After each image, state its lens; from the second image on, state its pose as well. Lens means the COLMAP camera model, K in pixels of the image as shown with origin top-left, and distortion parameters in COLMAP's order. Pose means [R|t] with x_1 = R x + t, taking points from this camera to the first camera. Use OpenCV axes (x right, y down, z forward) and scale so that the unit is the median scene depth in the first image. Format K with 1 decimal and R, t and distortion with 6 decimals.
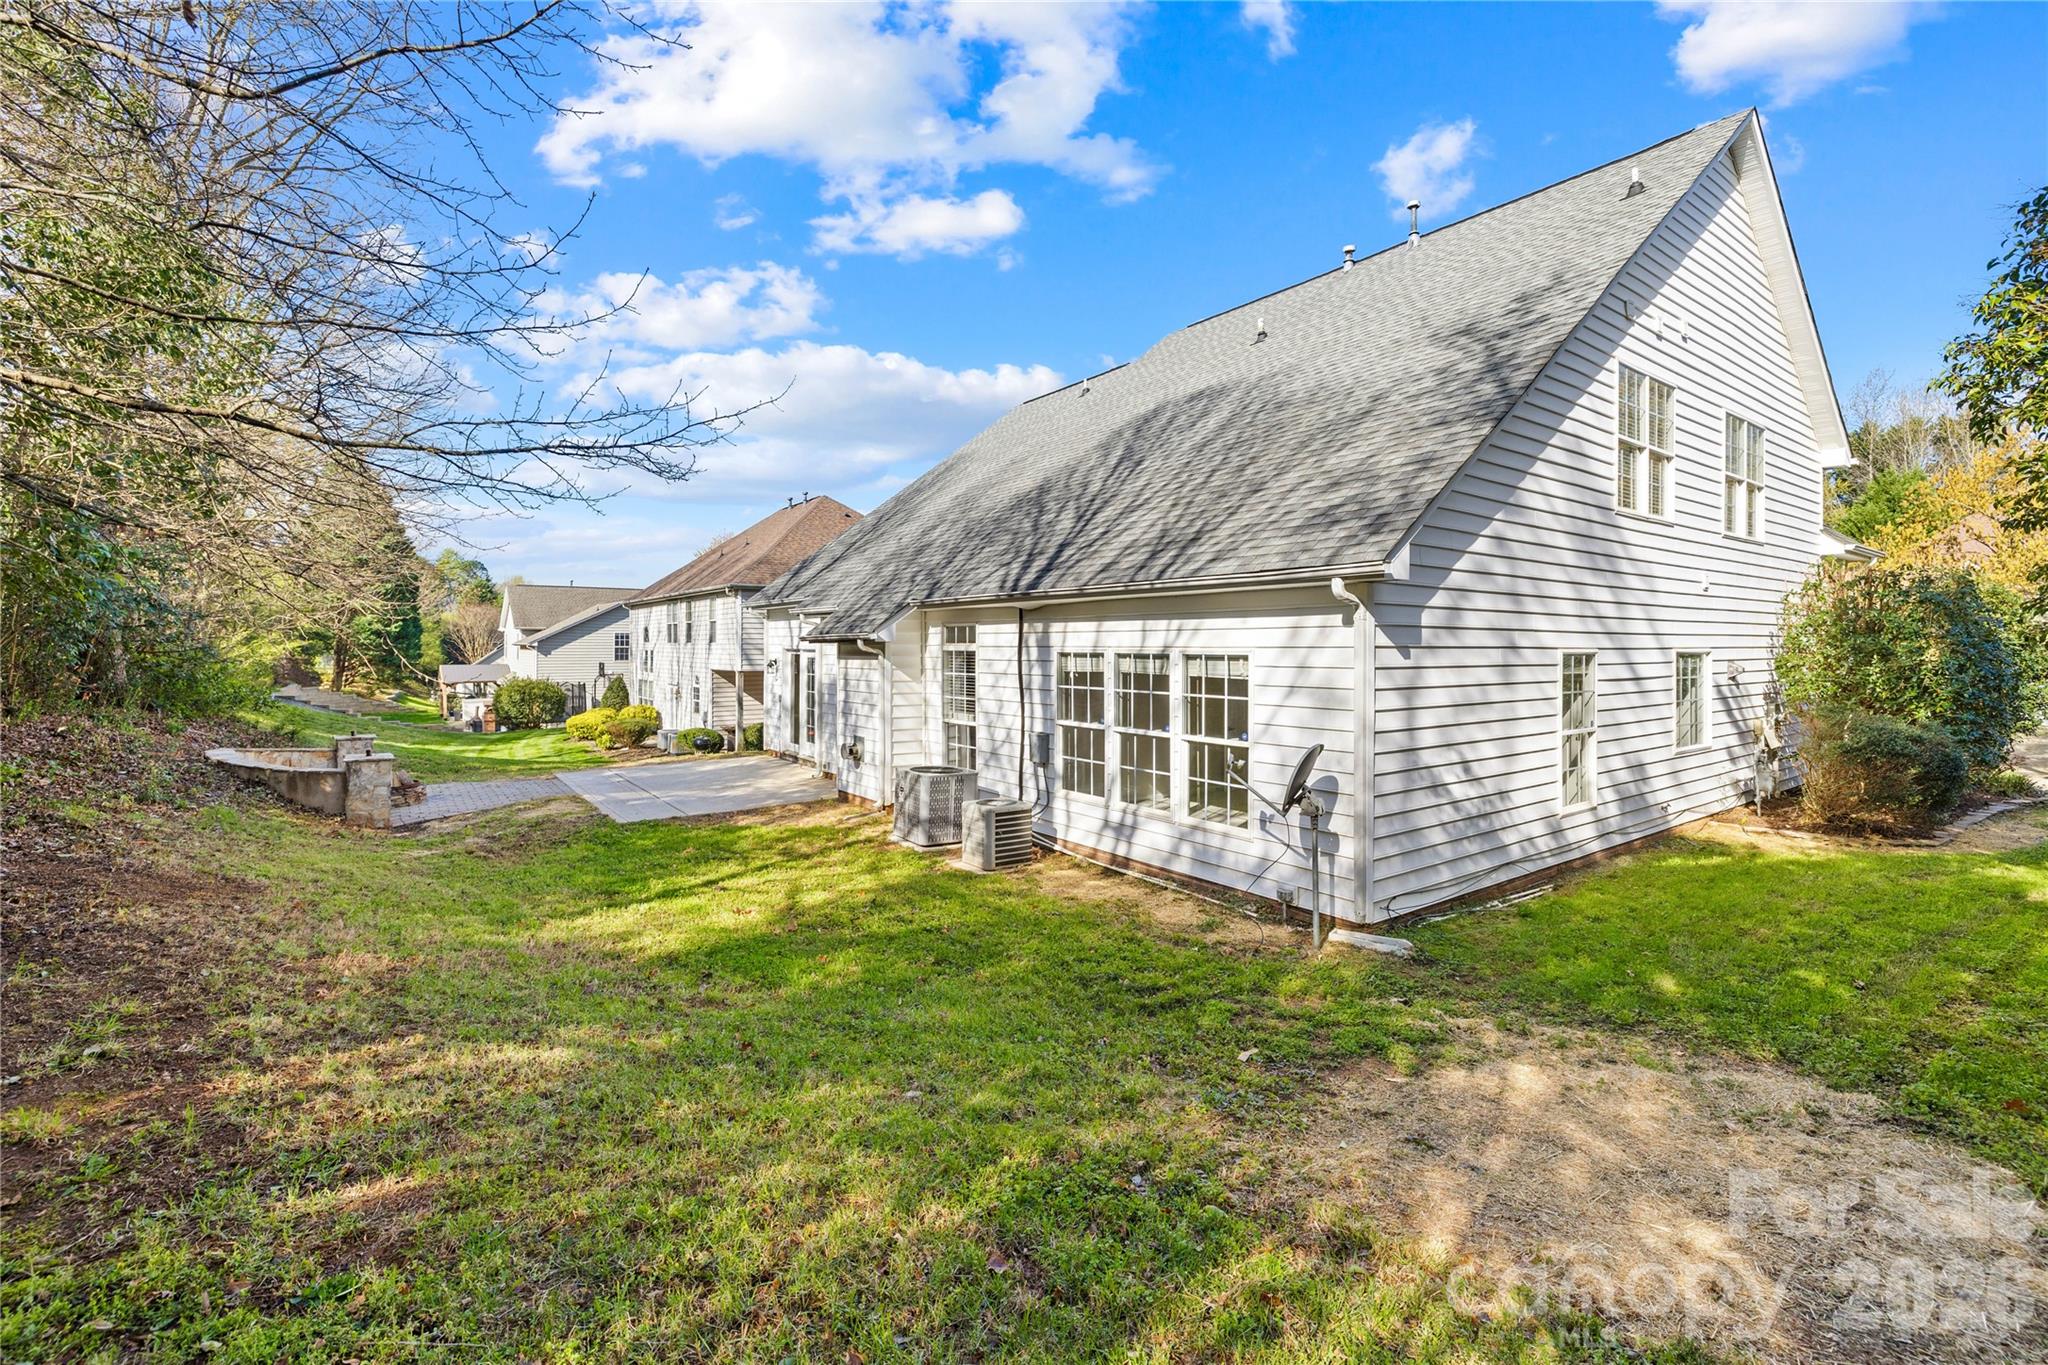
lens RADIAL K [[870.5, 0, 1013.2], [0, 870.5, 642.3], [0, 0, 1]] dist [-0.000243, 0.000146]
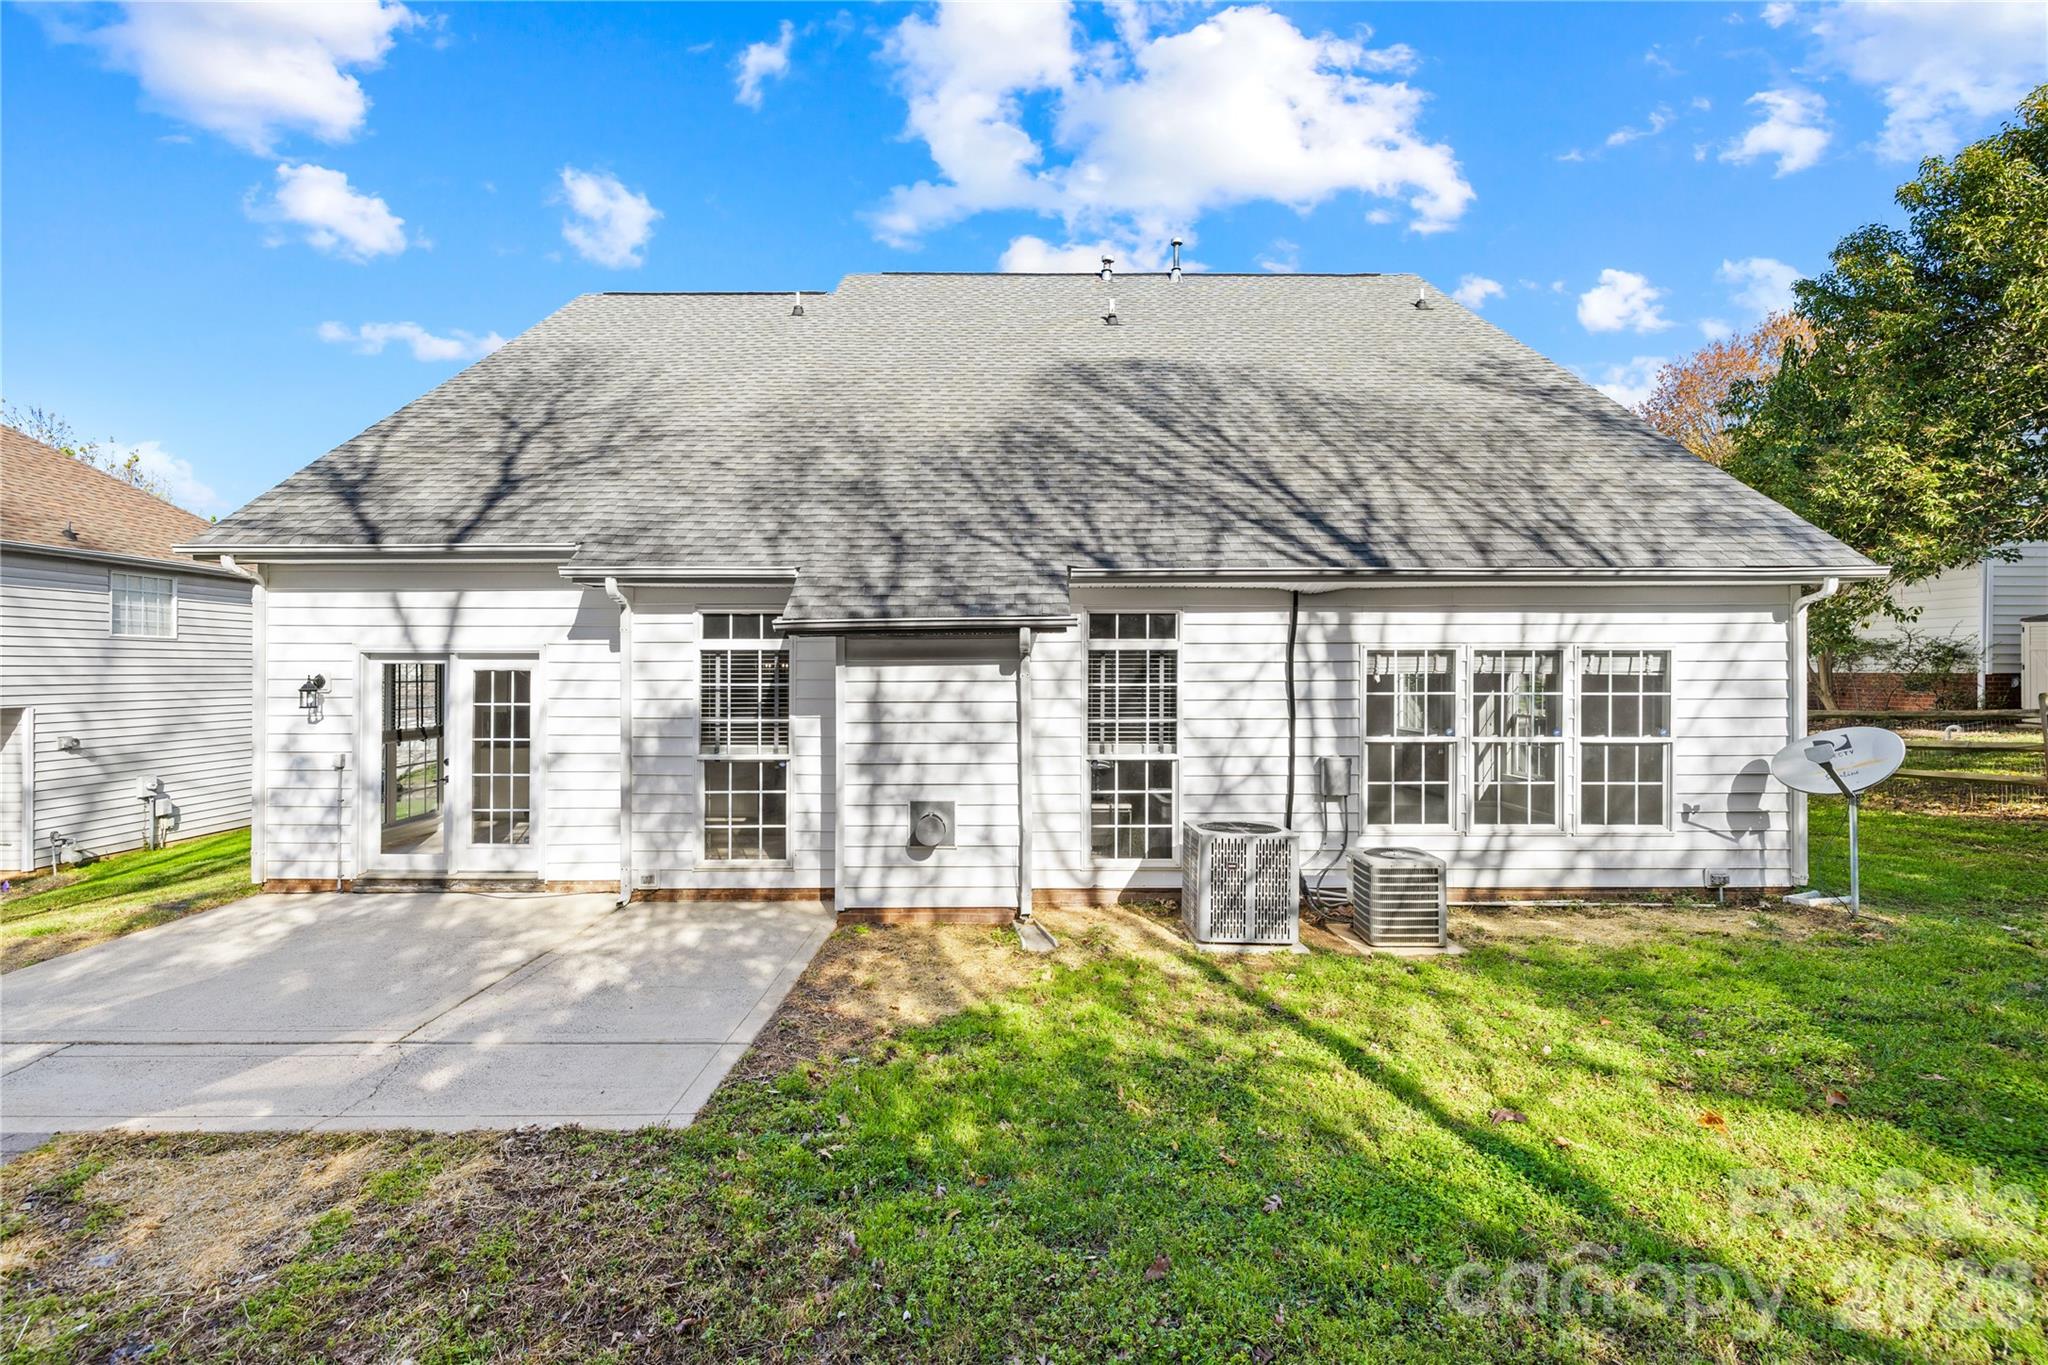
lens RADIAL K [[870.5, 0, 1017.2], [0, 870.5, 670.5], [0, 0, 1]] dist [-0.000243, 0.000146]
pose [[0.584835, -0.000508, 0.811152, -0.790703], [0.000643, 1.000000, 0.000163, 0.030201], [-0.811152, 0.000426, 0.584835, 0.826344]]
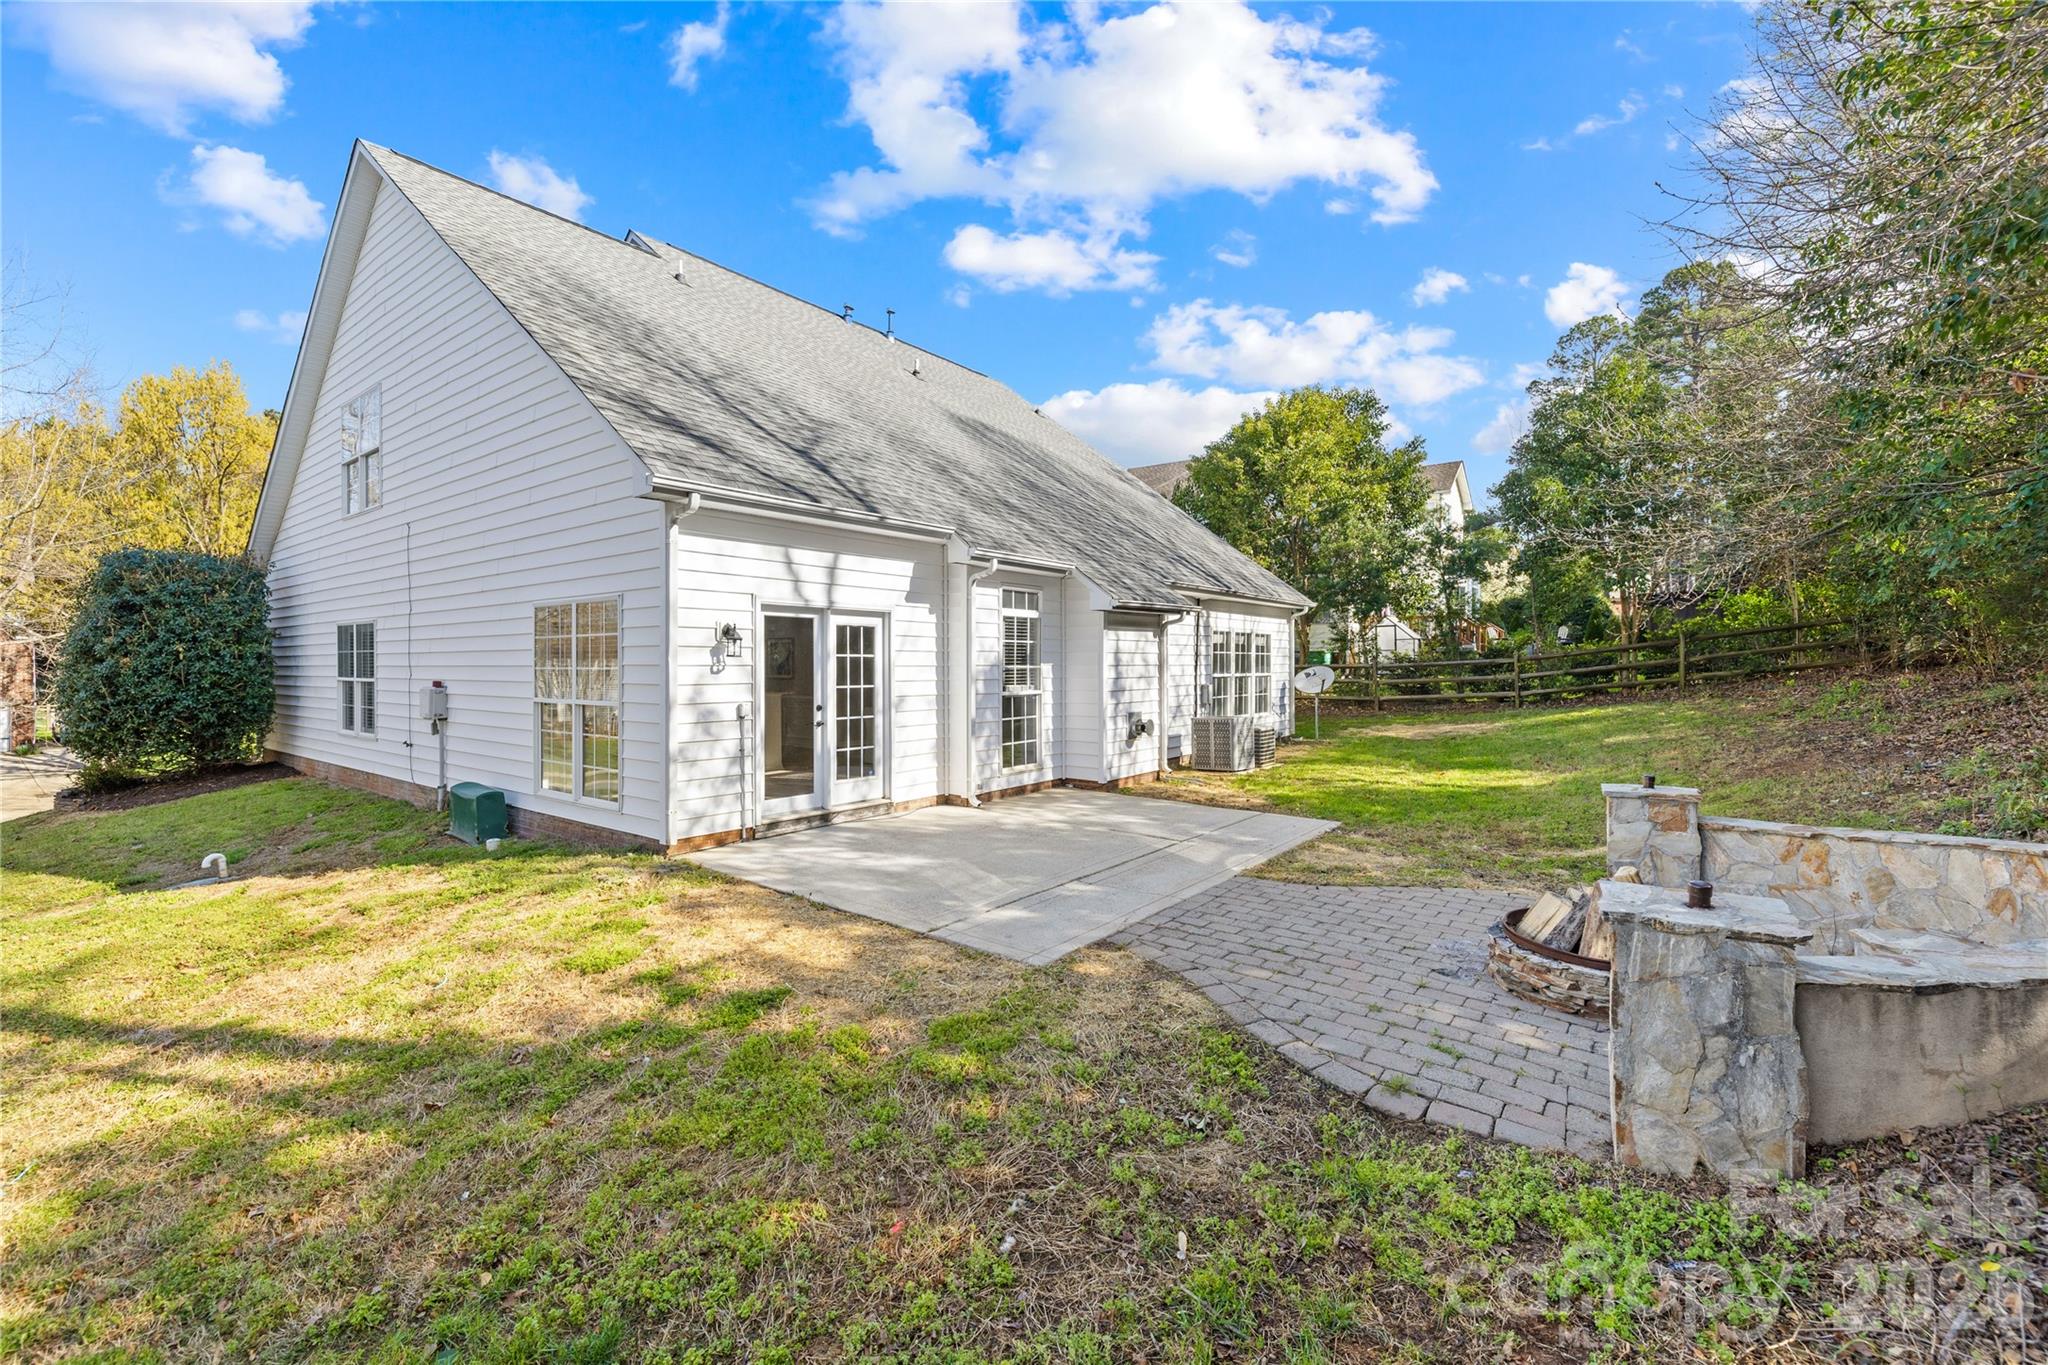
lens RADIAL K [[870.5, 0, 1030.0], [0, 870.5, 668.4], [0, 0, 1]] dist [-0.000243, 0.000146]
pose [[-0.298140, -0.008966, 0.954480, -1.373415], [-0.002465, 0.999960, 0.008623, 0.068105], [-0.954519, 0.000218, -0.298150, 1.830978]]
